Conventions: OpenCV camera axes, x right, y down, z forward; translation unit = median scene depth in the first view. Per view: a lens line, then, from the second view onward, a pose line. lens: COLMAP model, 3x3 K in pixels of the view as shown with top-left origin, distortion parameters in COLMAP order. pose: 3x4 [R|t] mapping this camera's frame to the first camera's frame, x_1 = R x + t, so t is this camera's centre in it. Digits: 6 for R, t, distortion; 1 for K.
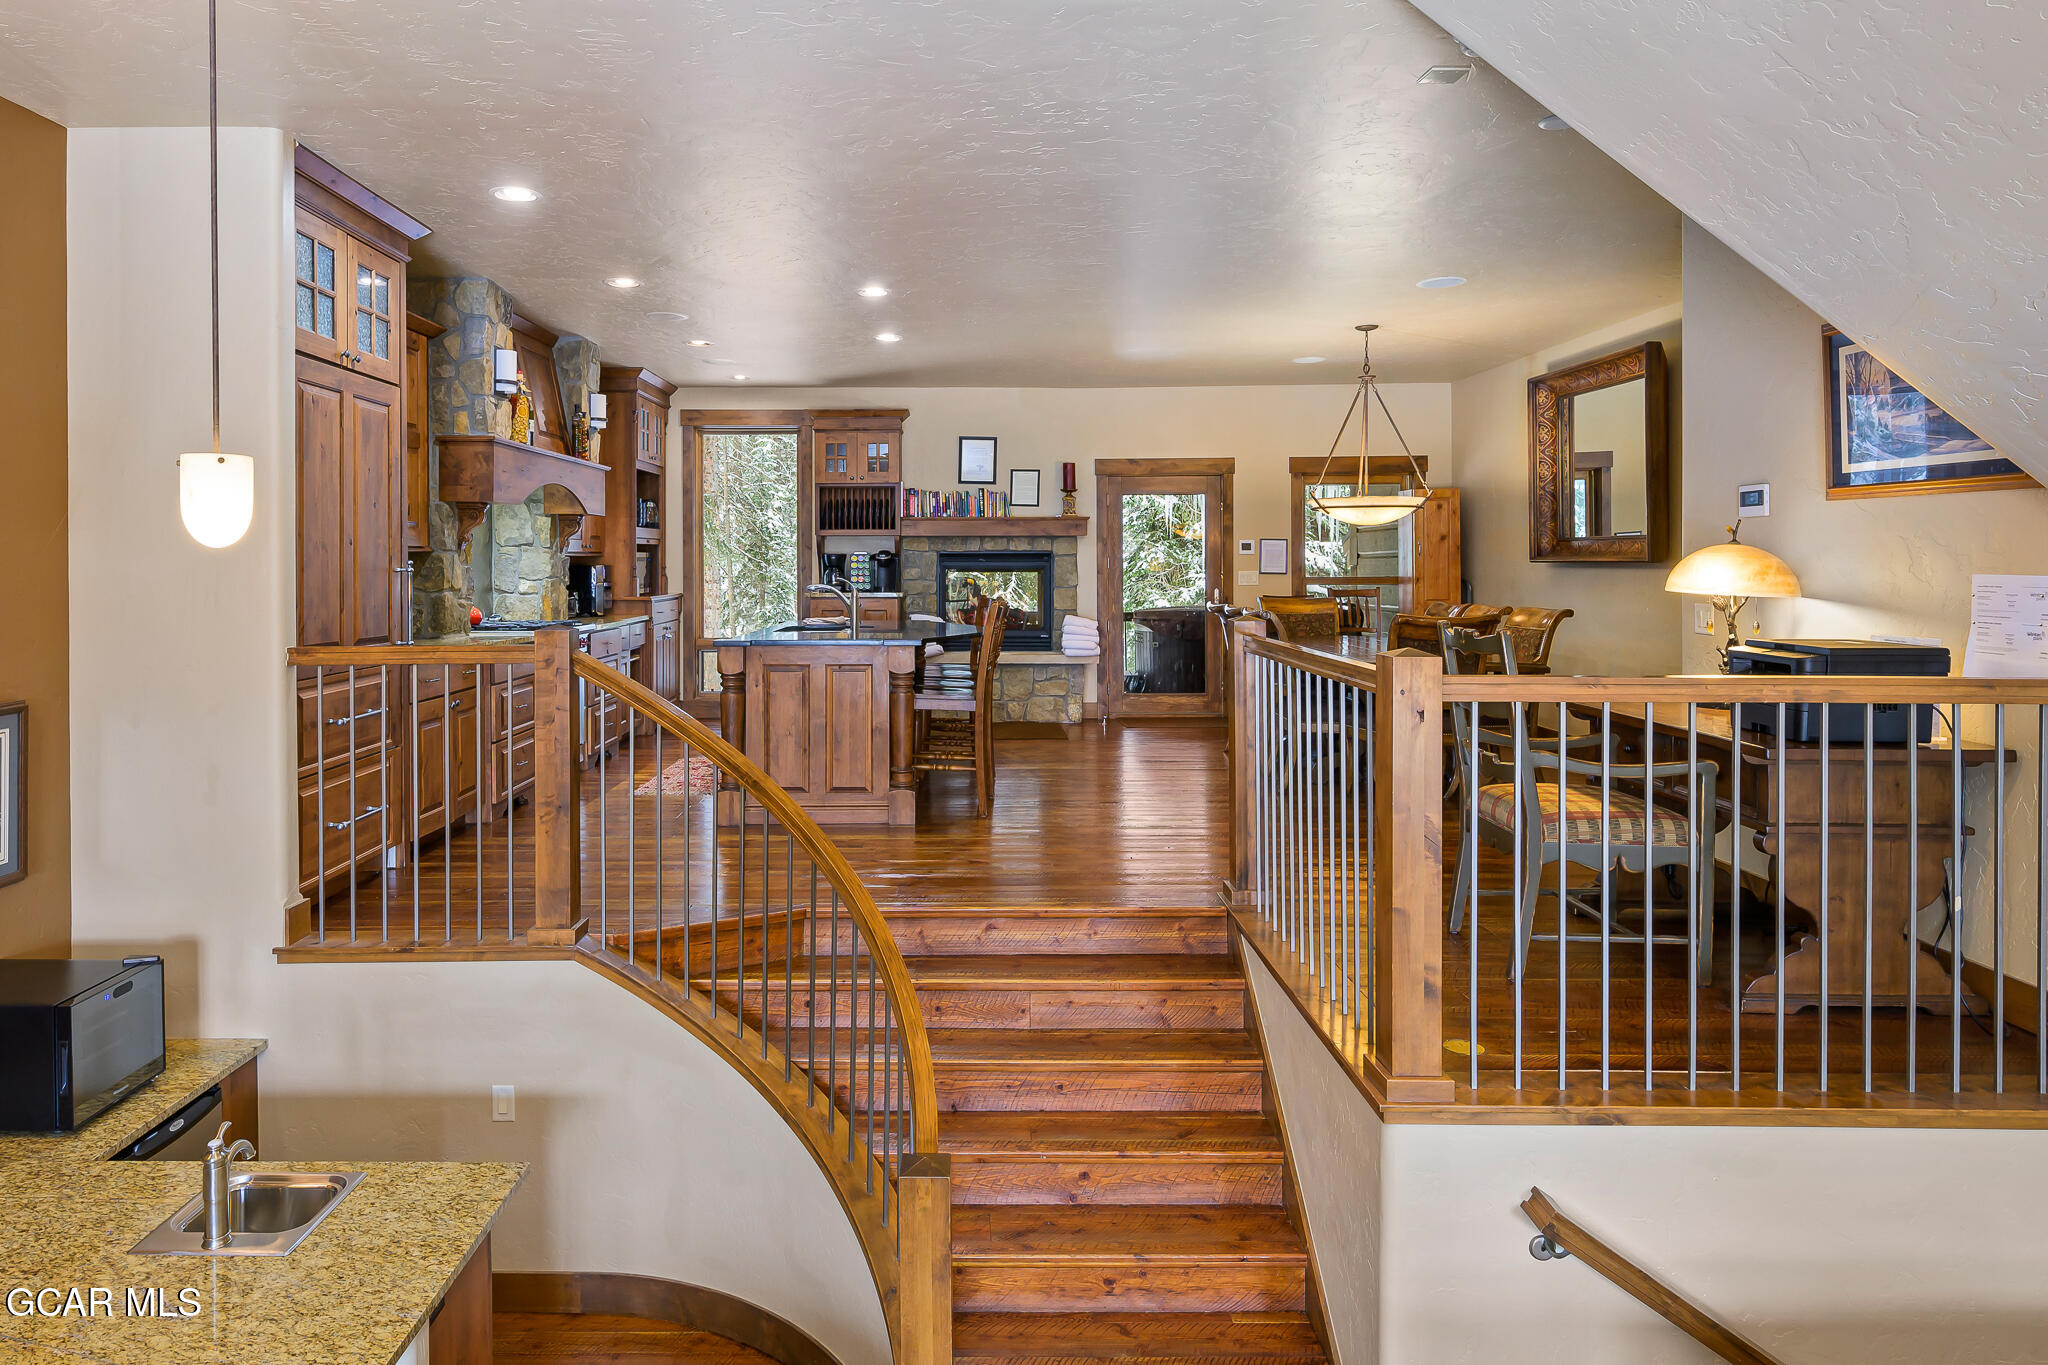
lens RADIAL K [[1241.8, 0, 937.7], [0, 1241.8, 569.5], [0, 0, 1]] dist [-0.013214, 0.008141]
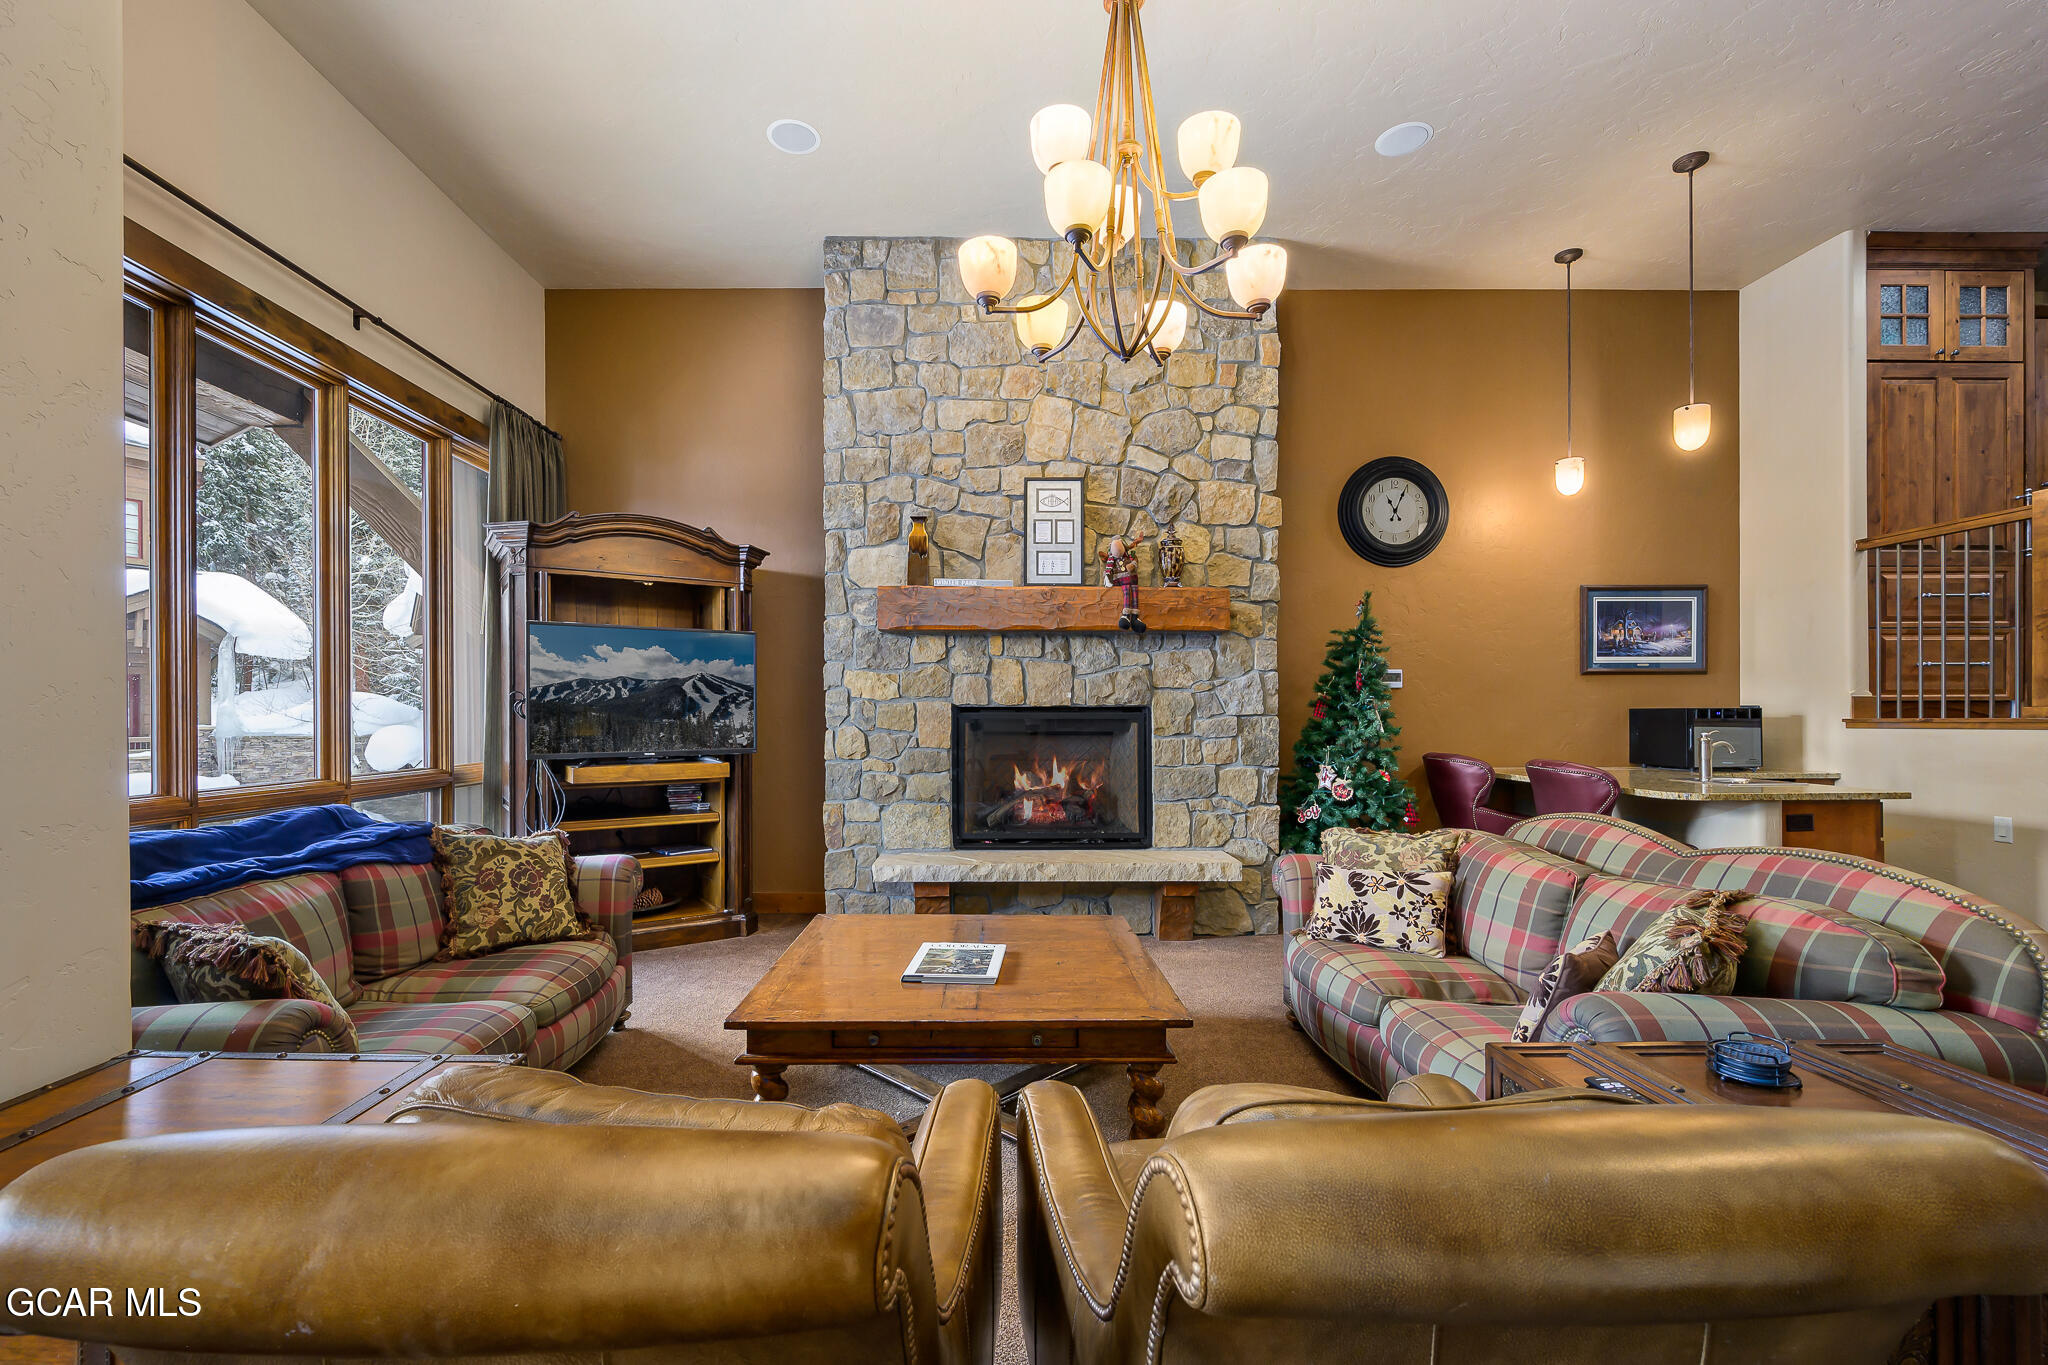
lens RADIAL K [[878.1, 0, 989.7], [0, 878.1, 716.2], [0, 0, 1]] dist [0.002425, -0.001613]
pose [[0.024072, 0.006624, -0.999688, 0.311699], [-0.001105, 0.999978, 0.006600, 0.145688], [0.999710, 0.000946, 0.024079, -0.094456]]
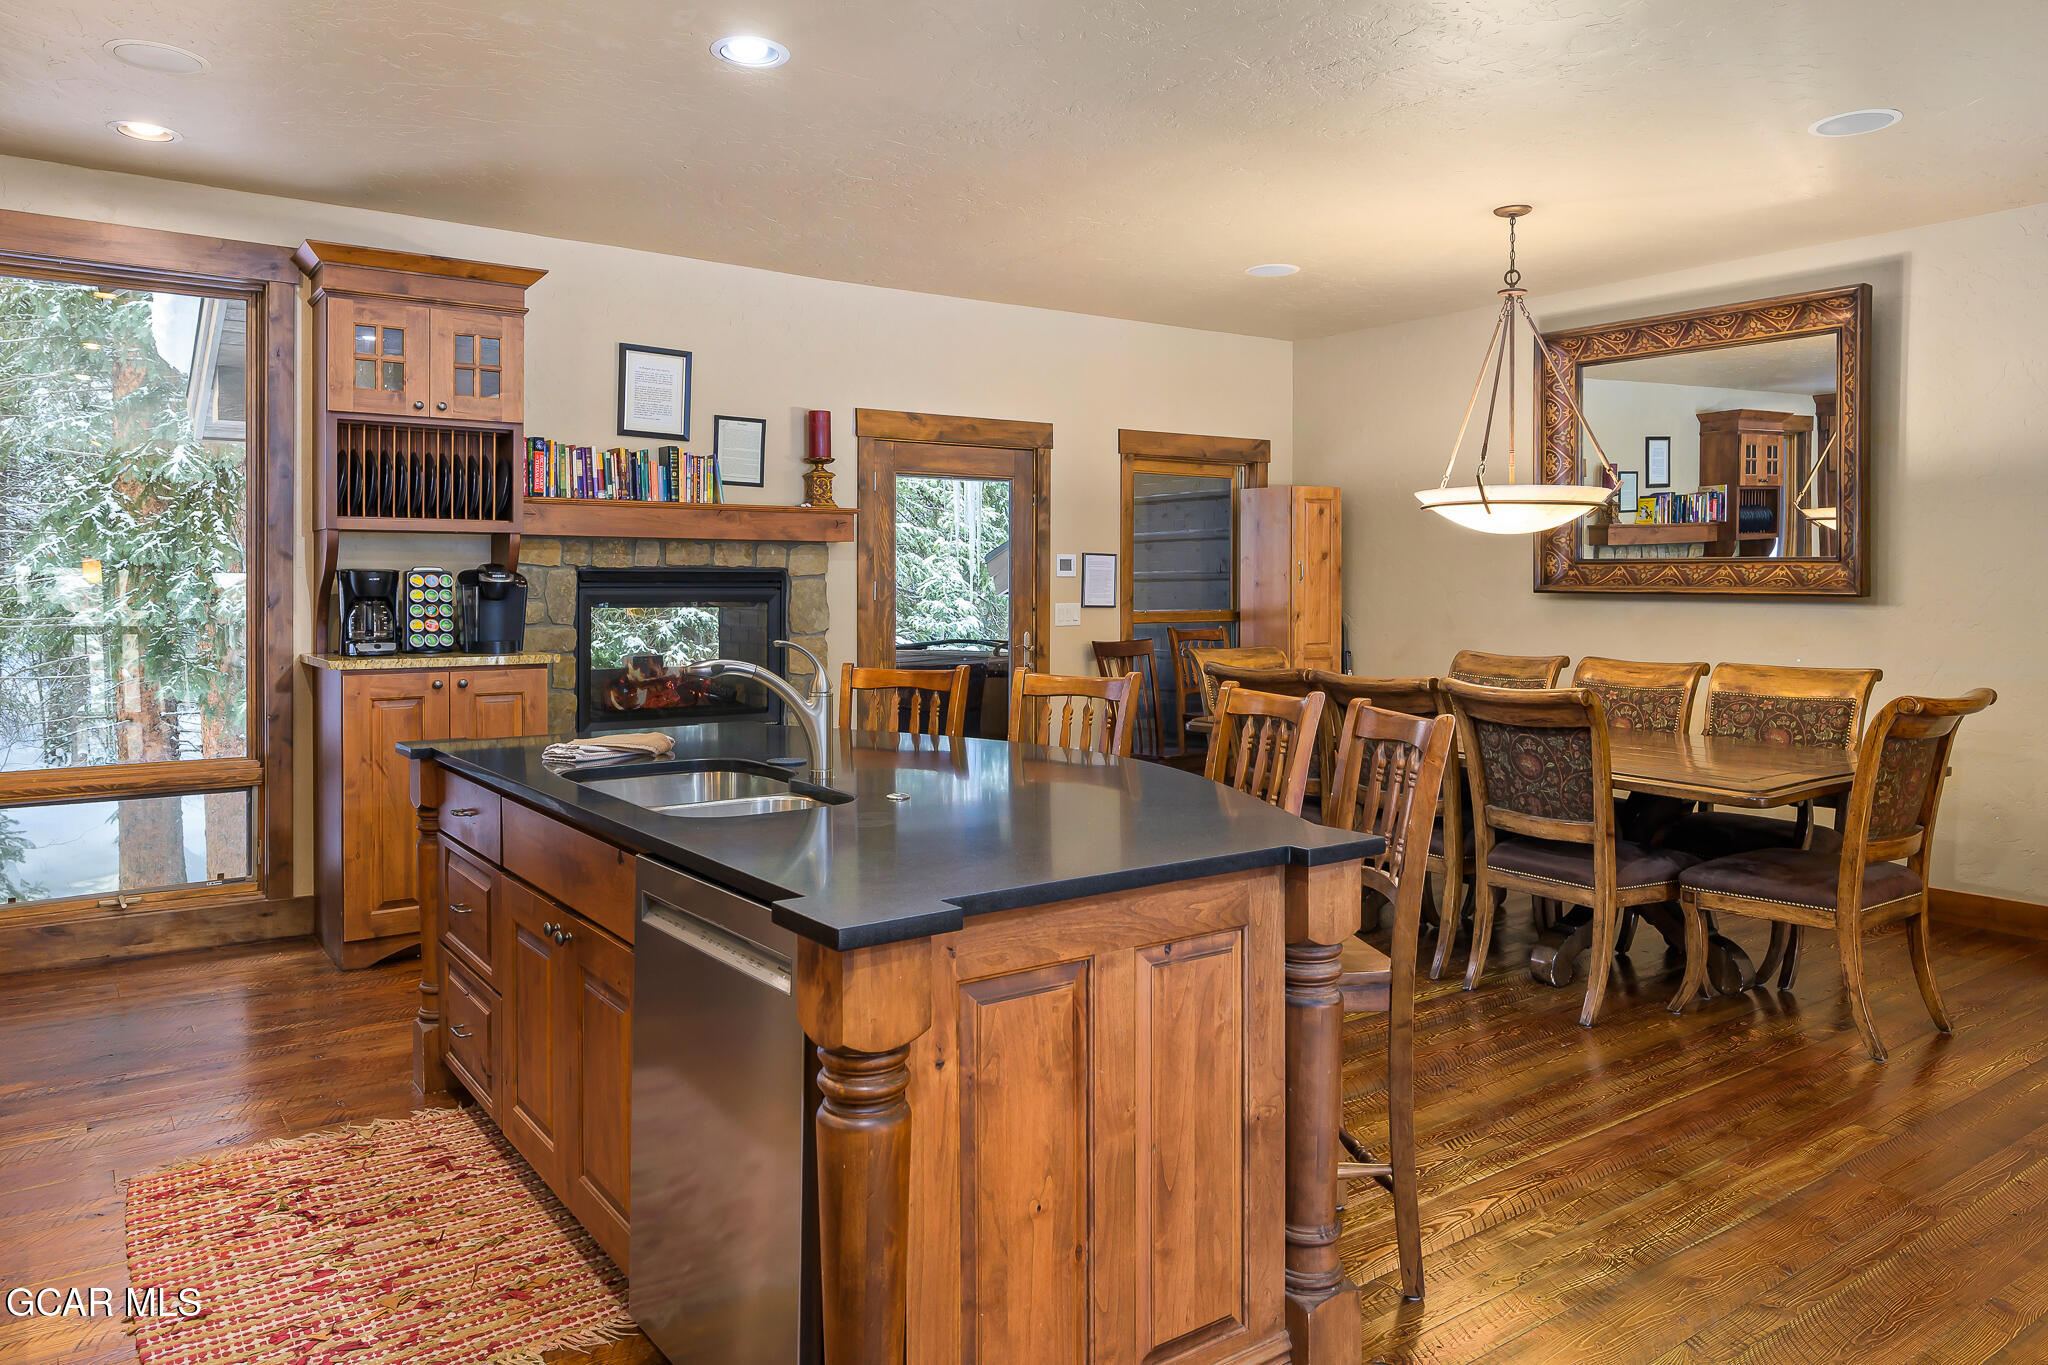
lens RADIAL K [[1369.6, 0, 1029.2], [0, 1369.6, 587.5], [0, 0, 1]] dist [-0.002230, 0.002504]
pose [[0.803138, 0.002496, 0.595788, -0.224960], [-0.002997, 0.999995, -0.000150, -0.008134], [-0.595786, -0.001665, 0.803142, 0.543693]]
